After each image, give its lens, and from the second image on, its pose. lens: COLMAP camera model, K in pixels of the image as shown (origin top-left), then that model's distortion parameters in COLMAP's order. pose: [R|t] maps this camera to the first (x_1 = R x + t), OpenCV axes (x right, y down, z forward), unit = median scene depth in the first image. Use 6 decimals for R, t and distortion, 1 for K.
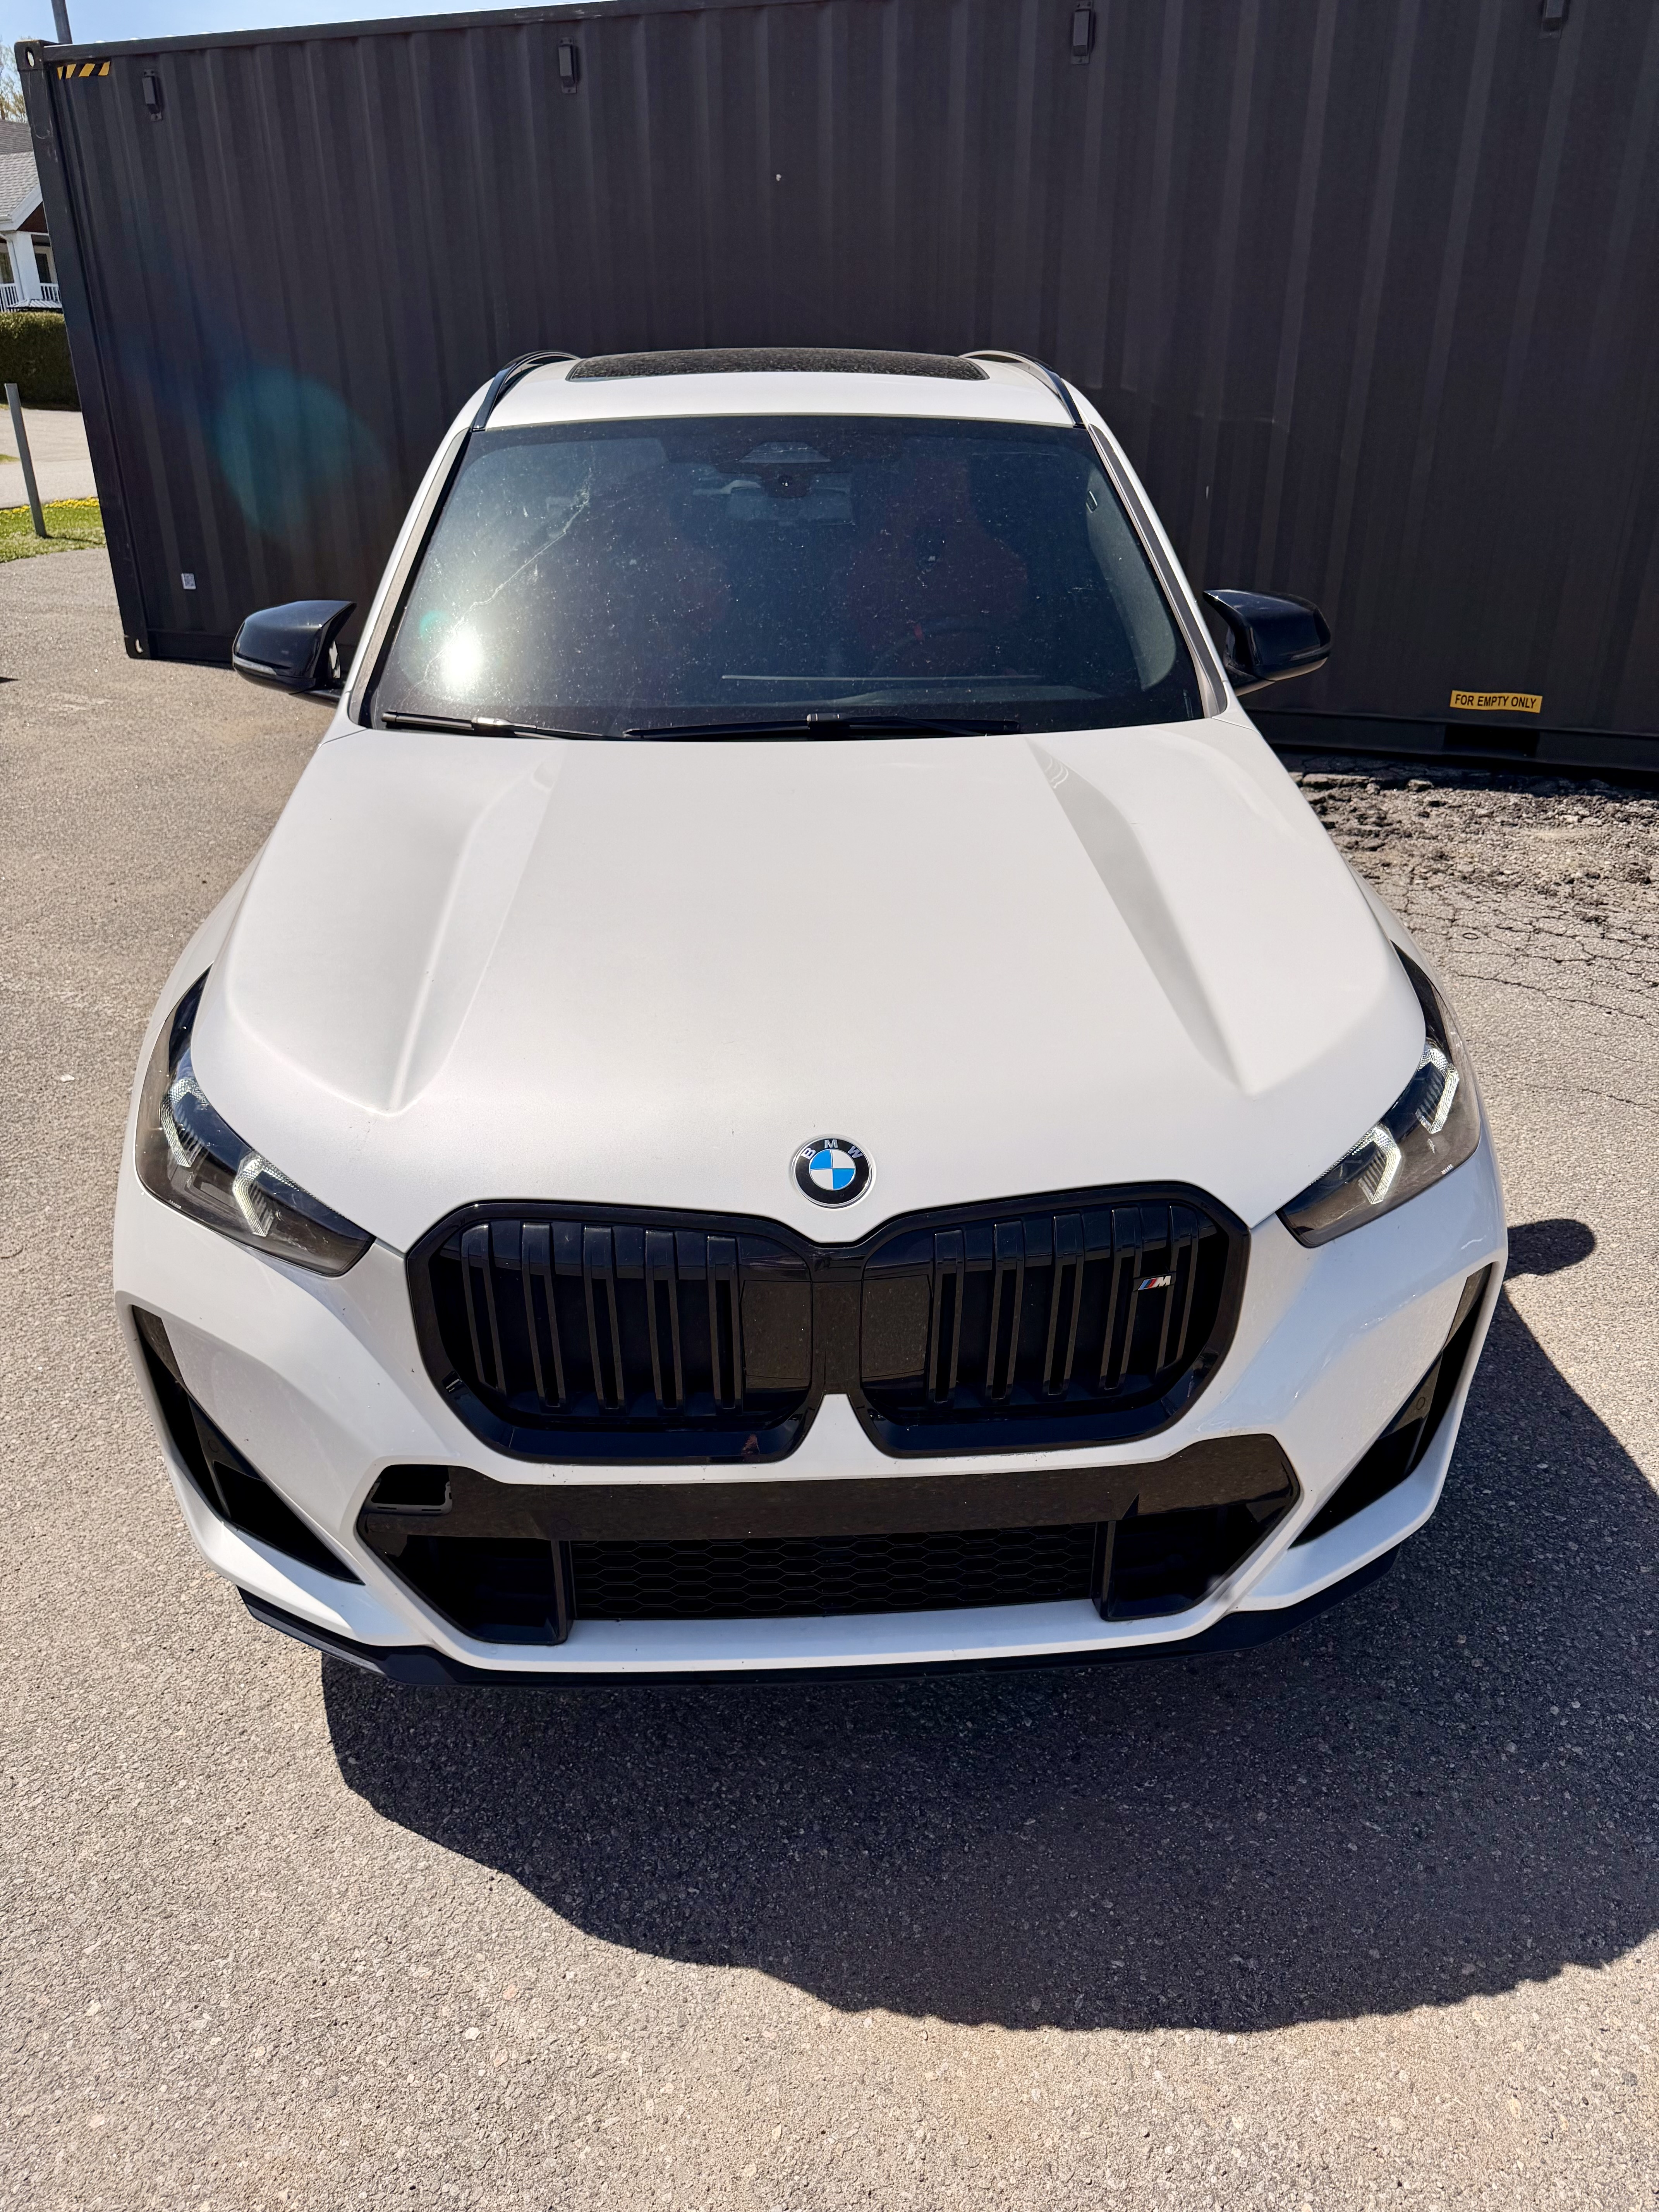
lens RADIAL K [[1599.0, 0, 852.6], [0, 1599.0, 1141.3], [0, 0, 1]] dist [-0.002021, -0.006538]
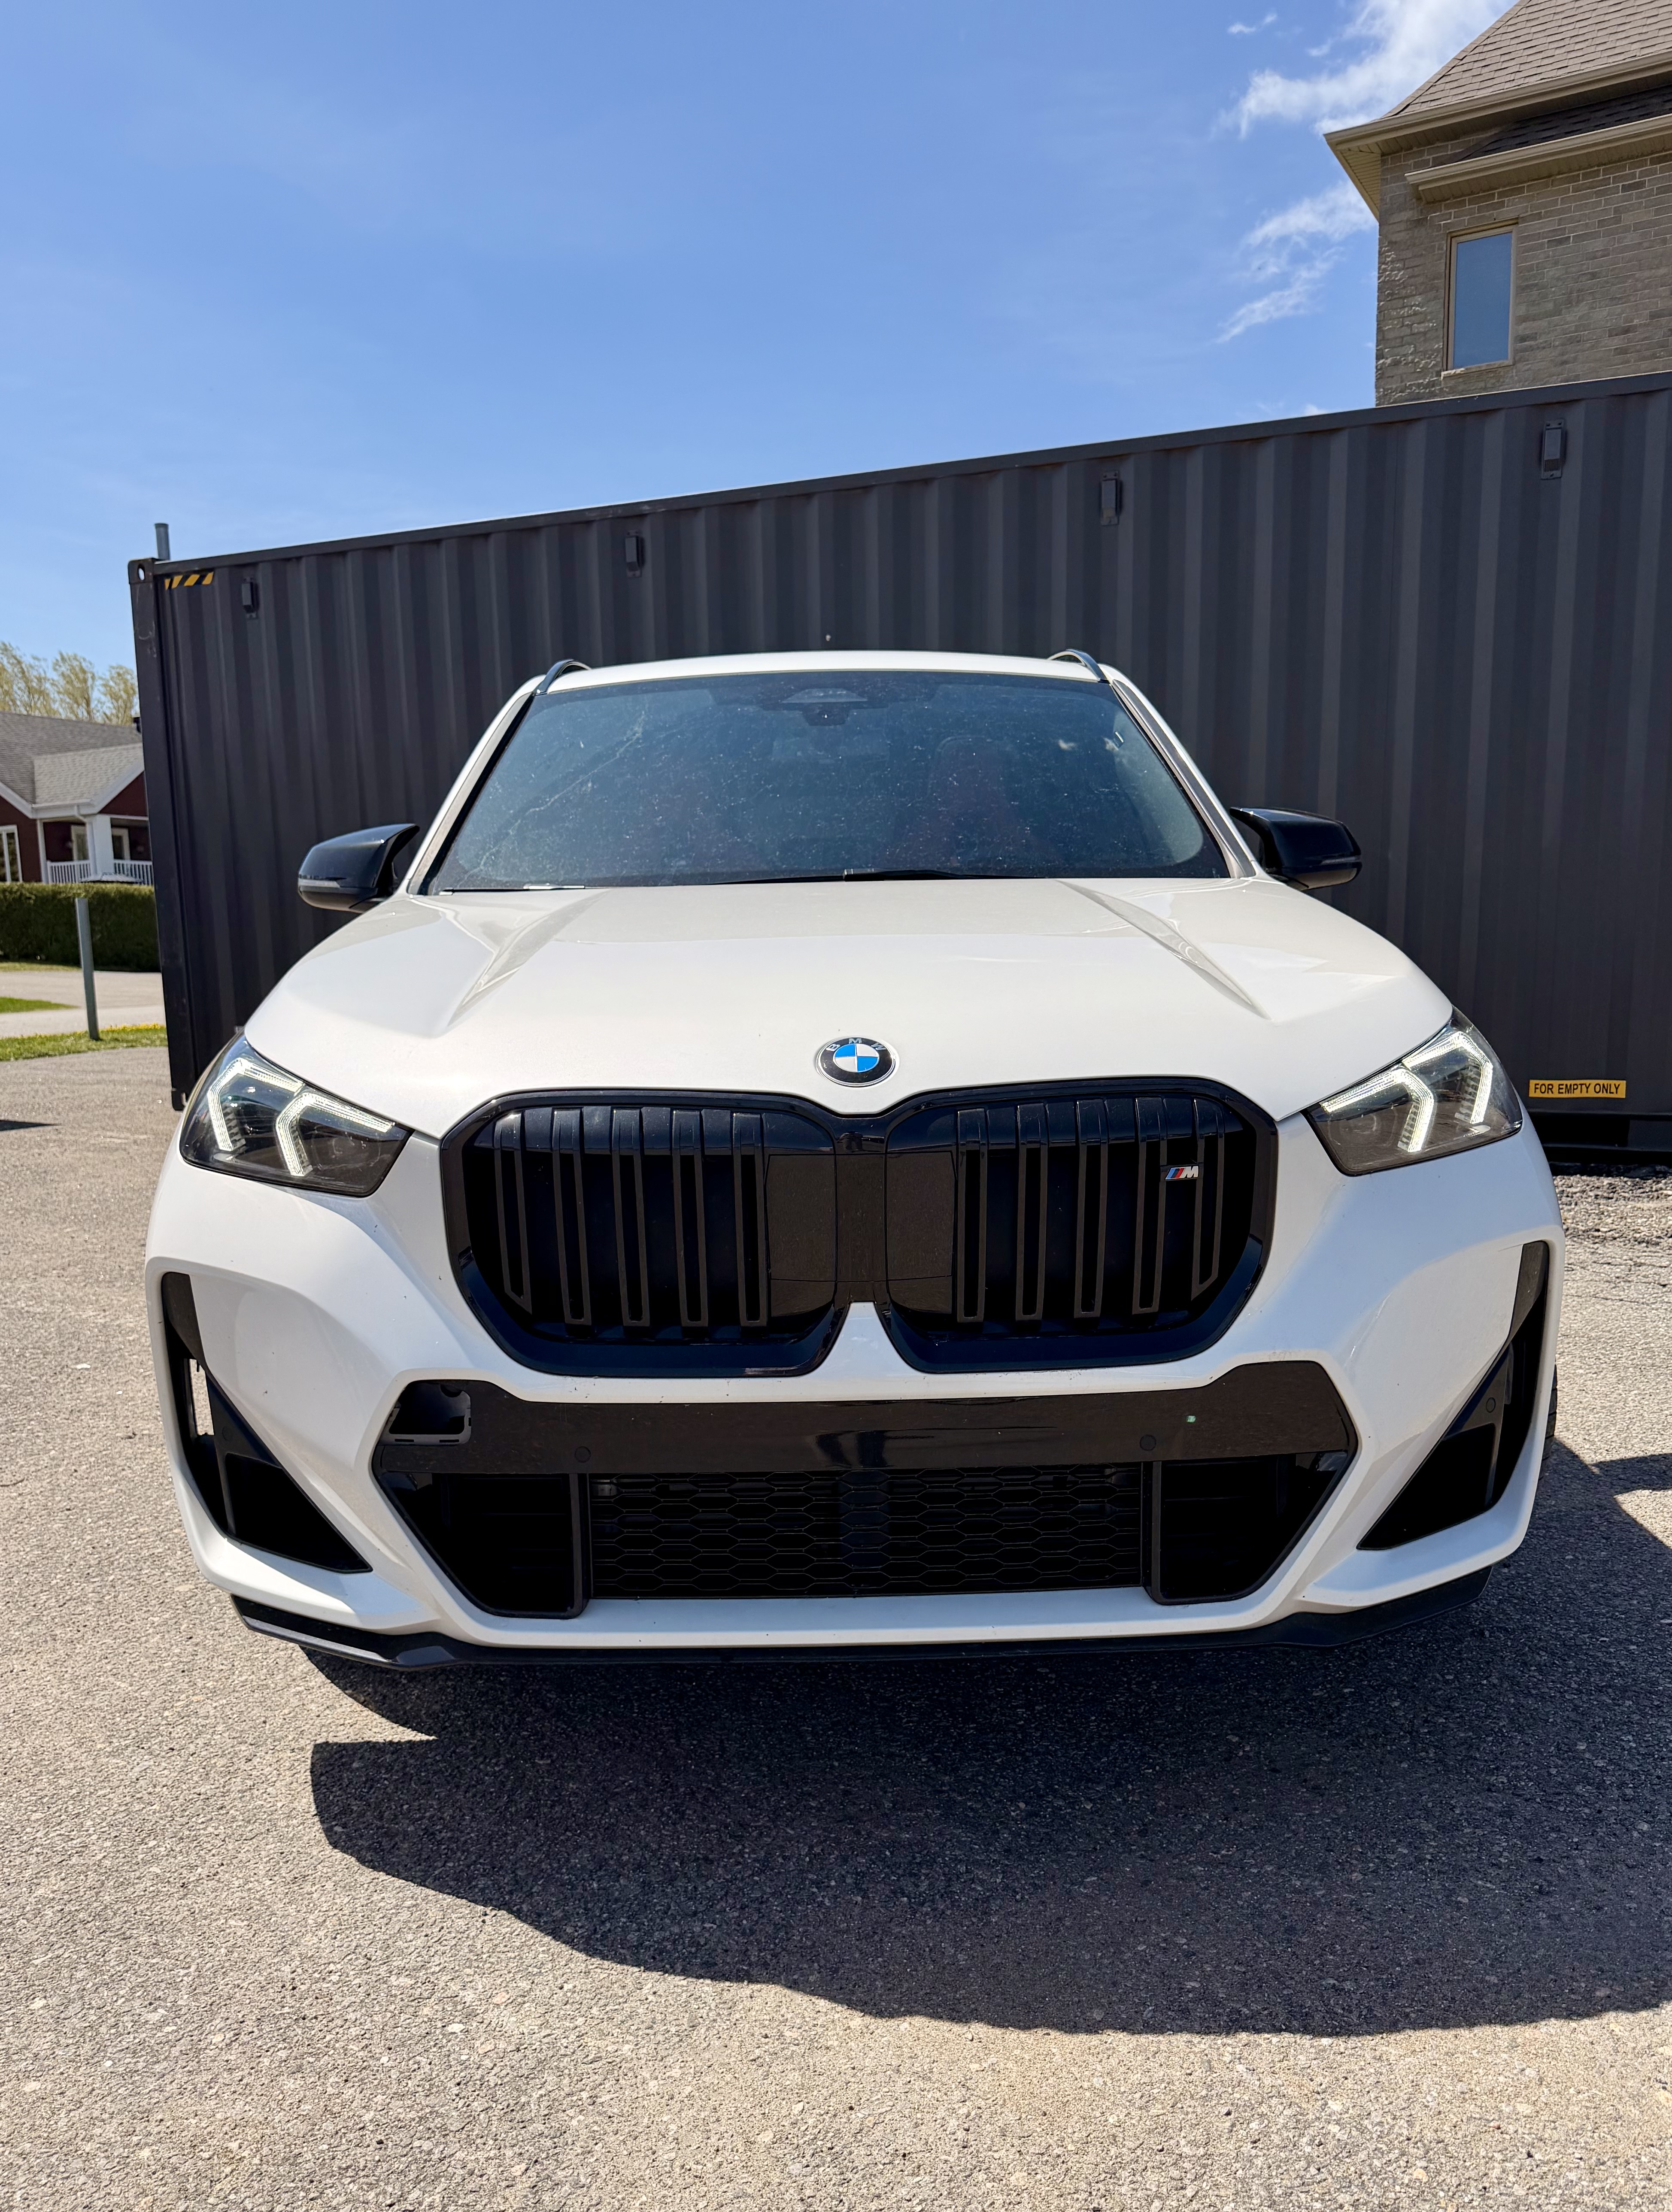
lens RADIAL K [[1762.2, 0, 833.4], [0, 1762.2, 1218.2], [0, 0, 1]] dist [0.008633, -0.014967]
pose [[0.998881, -0.013504, -0.045324, 0.019067], [0.000294, 0.960121, -0.279584, 0.368420], [0.047292, 0.279258, 0.959051, -0.047464]]
